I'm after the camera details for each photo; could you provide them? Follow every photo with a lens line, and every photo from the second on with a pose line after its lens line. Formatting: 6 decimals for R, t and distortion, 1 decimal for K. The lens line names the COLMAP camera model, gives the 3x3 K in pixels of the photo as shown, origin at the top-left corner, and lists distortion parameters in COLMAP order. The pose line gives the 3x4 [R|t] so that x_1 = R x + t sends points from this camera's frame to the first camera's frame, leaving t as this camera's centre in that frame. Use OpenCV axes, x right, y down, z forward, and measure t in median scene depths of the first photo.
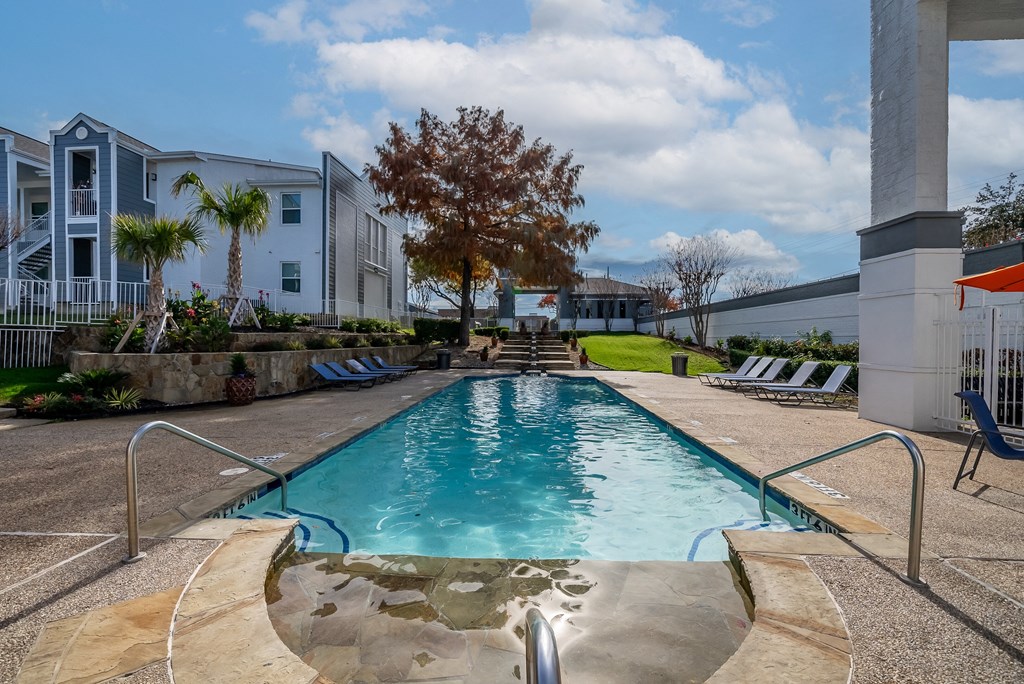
lens RADIAL K [[432.4, 0, 512.0], [0, 432.4, 342.0], [0, 0, 1]] dist [0.010147, -0.000048]
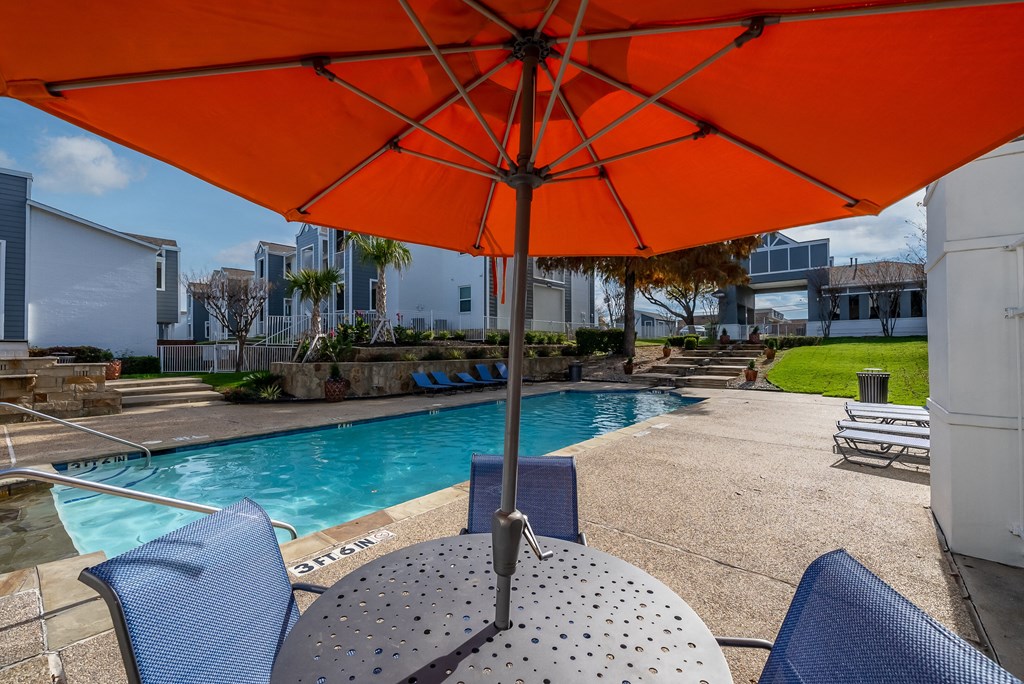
lens RADIAL K [[432.4, 0, 512.0], [0, 432.4, 342.0], [0, 0, 1]] dist [0.010147, -0.000048]
pose [[0.799652, -0.016841, -0.600227, 0.348049], [0.003681, 0.999725, -0.023146, -0.004254], [0.600452, 0.016300, 0.799495, 0.143809]]
